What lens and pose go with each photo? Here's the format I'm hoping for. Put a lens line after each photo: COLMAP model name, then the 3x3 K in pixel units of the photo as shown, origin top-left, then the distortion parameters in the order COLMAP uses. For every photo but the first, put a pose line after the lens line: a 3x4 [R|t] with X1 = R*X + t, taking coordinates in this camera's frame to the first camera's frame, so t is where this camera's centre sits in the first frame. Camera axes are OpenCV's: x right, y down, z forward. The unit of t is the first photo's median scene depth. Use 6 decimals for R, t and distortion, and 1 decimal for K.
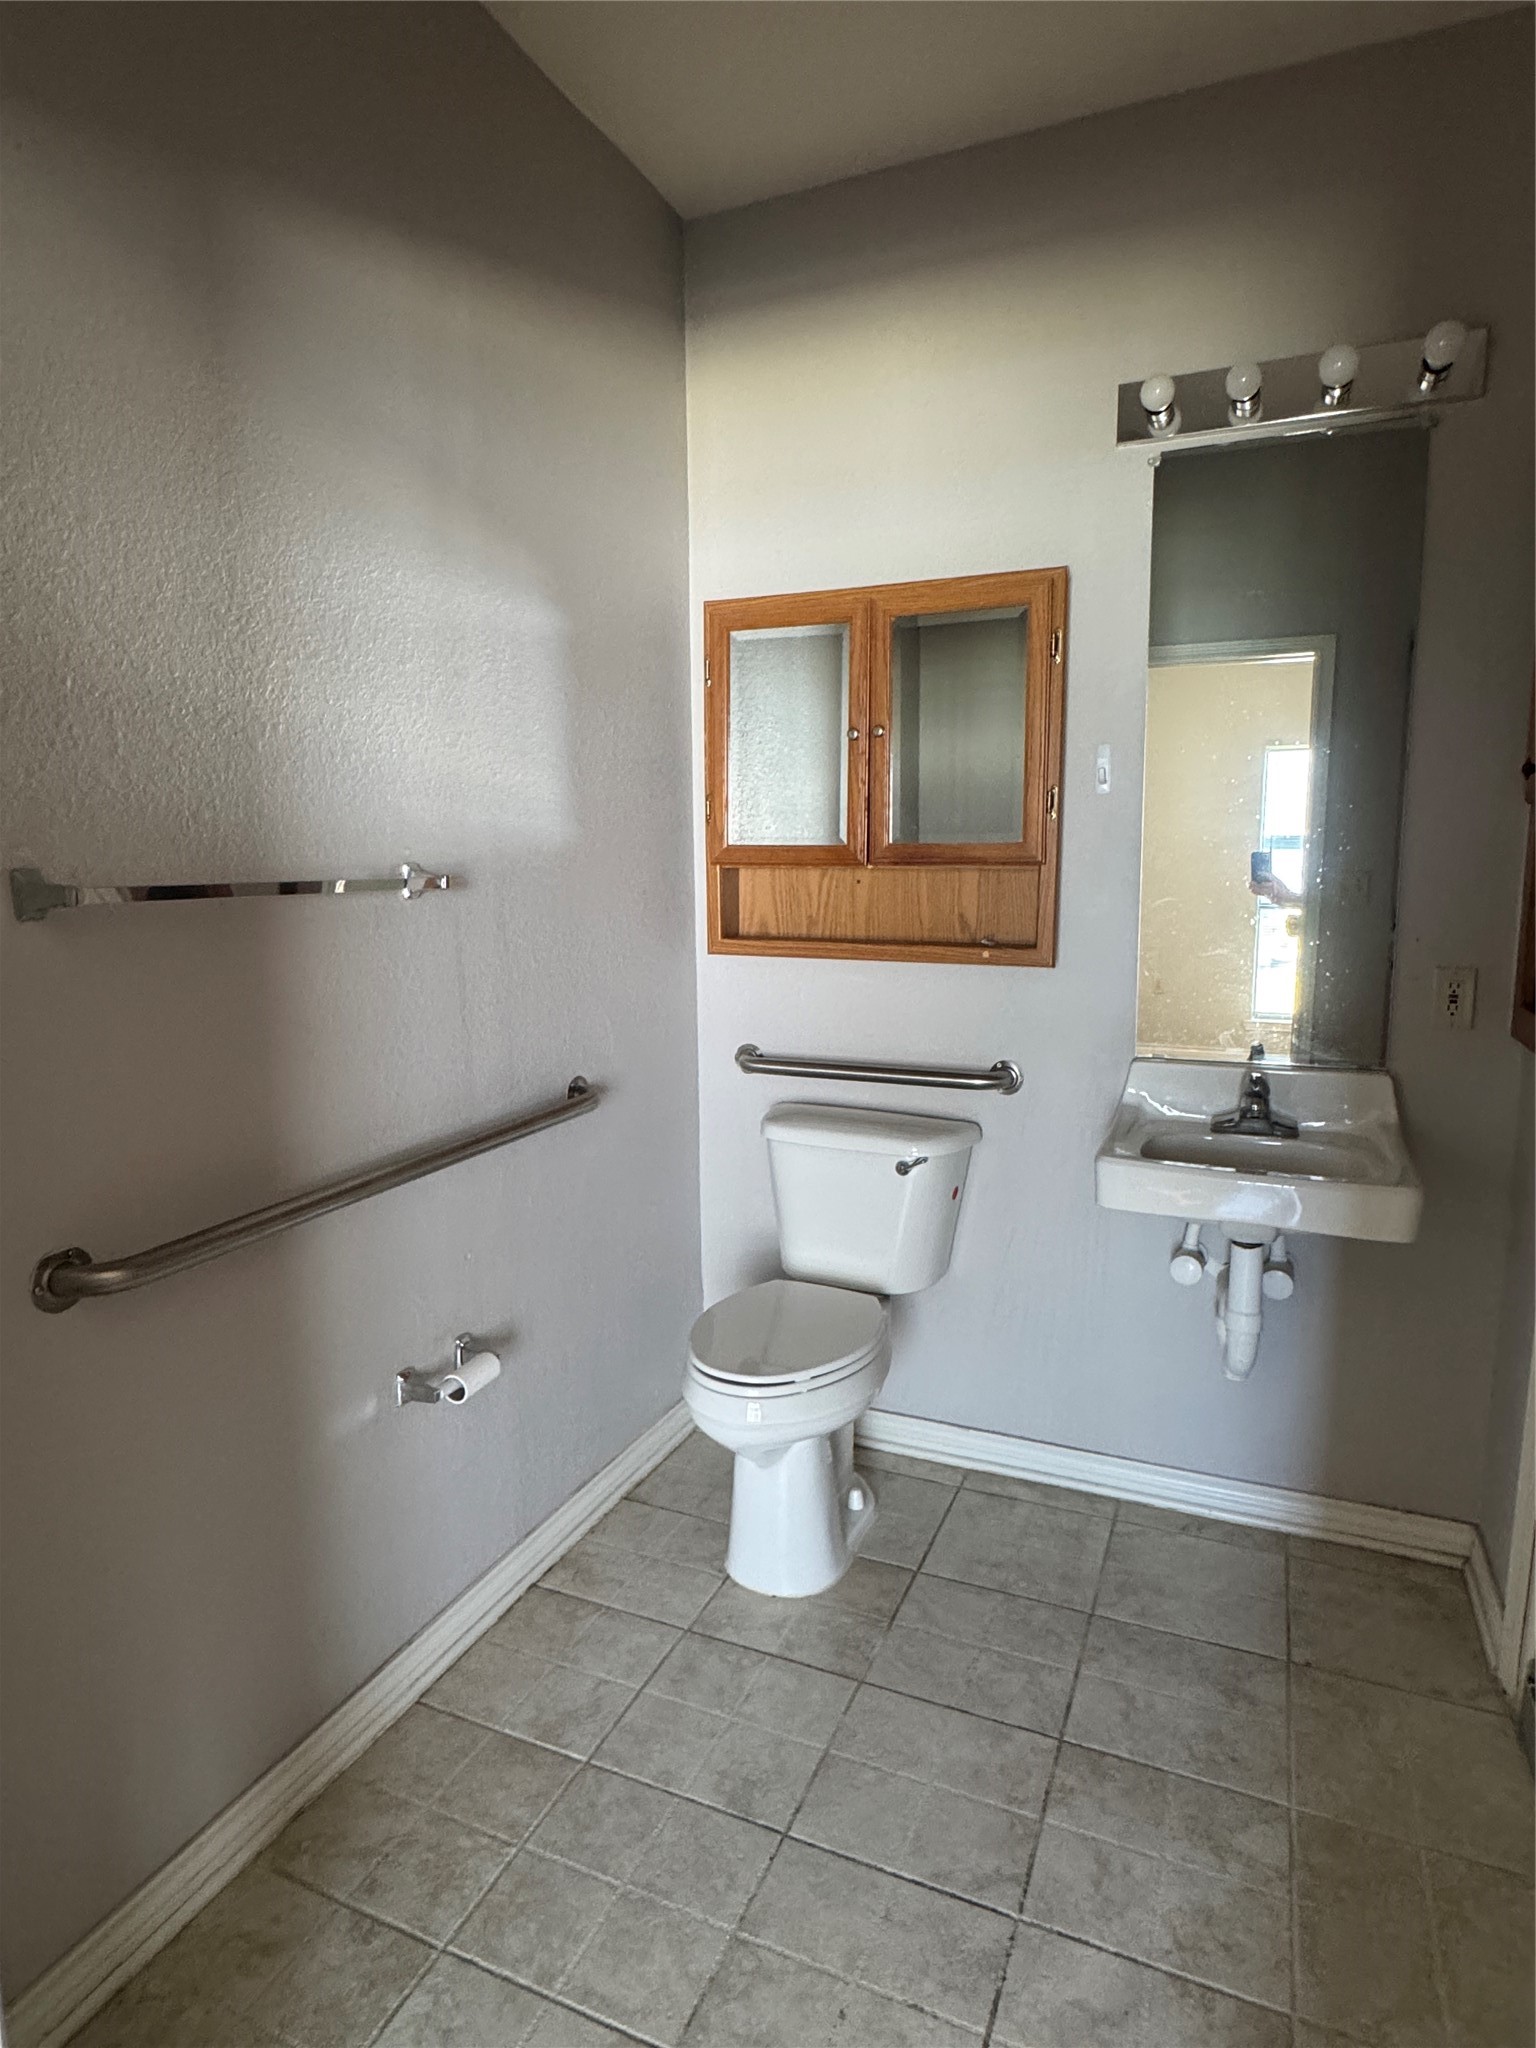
lens RADIAL K [[1137.7, 0, 765.5], [0, 1137.7, 1021.3], [0, 0, 1]] dist [-0.006394, 0.001470]
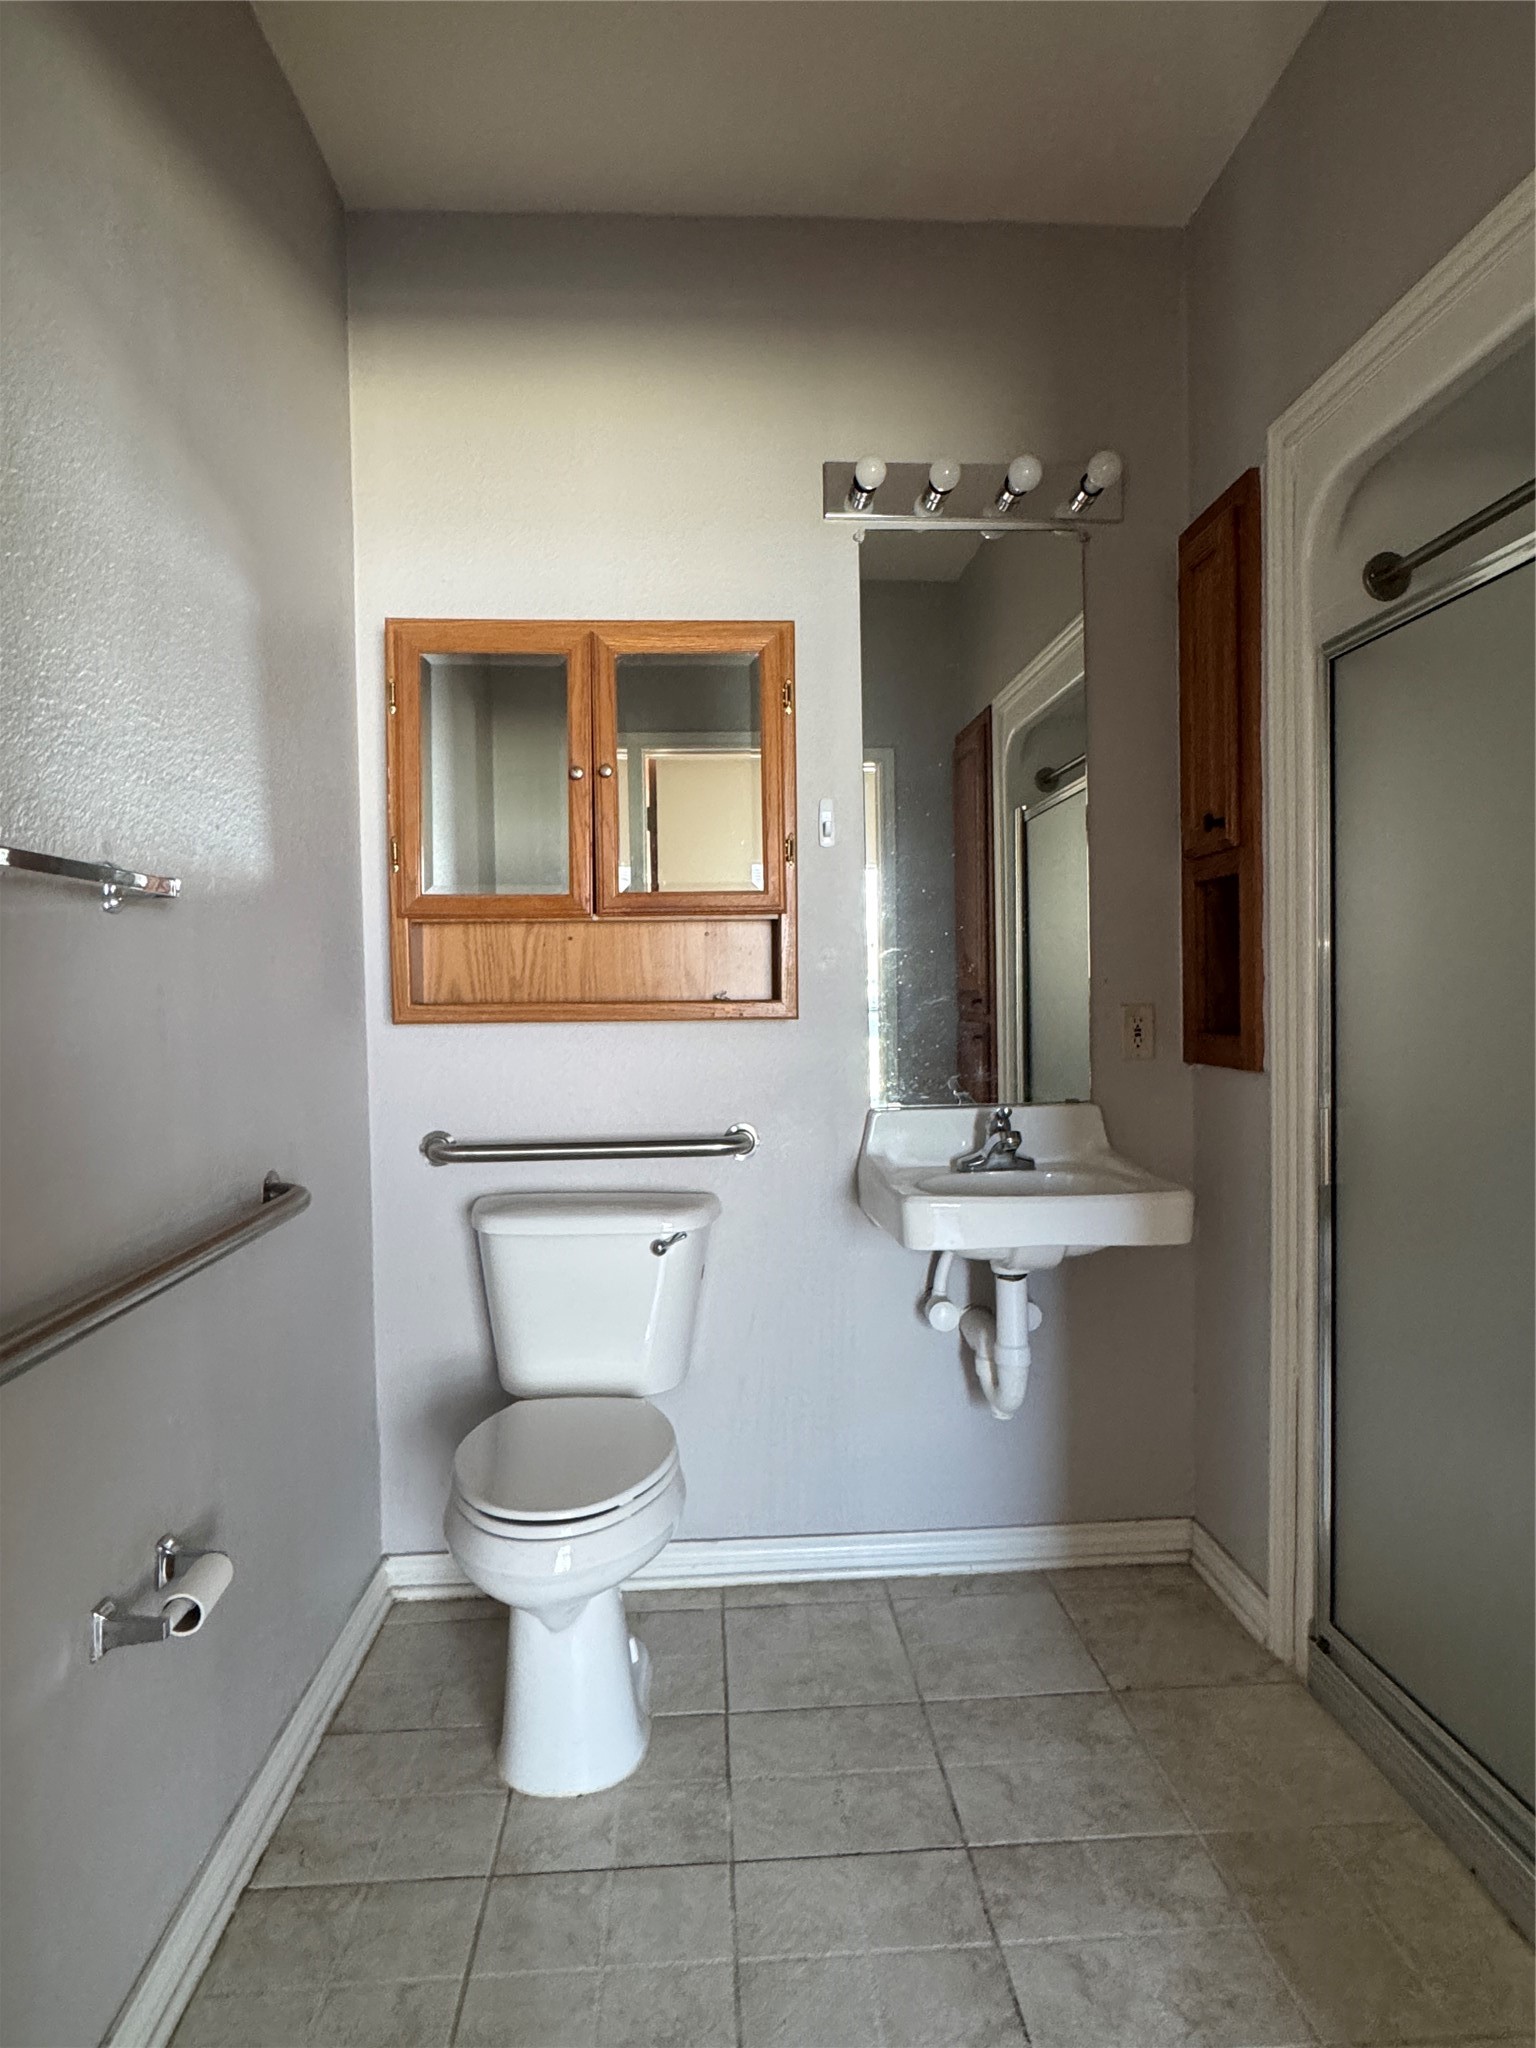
lens RADIAL K [[1144.4, 0, 762.0], [0, 1144.4, 1016.9], [0, 0, 1]] dist [-0.004890, 0.001058]
pose [[0.892784, -0.020379, 0.450023, -0.226428], [0.074819, 0.991810, -0.103517, 0.052699], [-0.444227, 0.126088, 0.886997, 0.156054]]
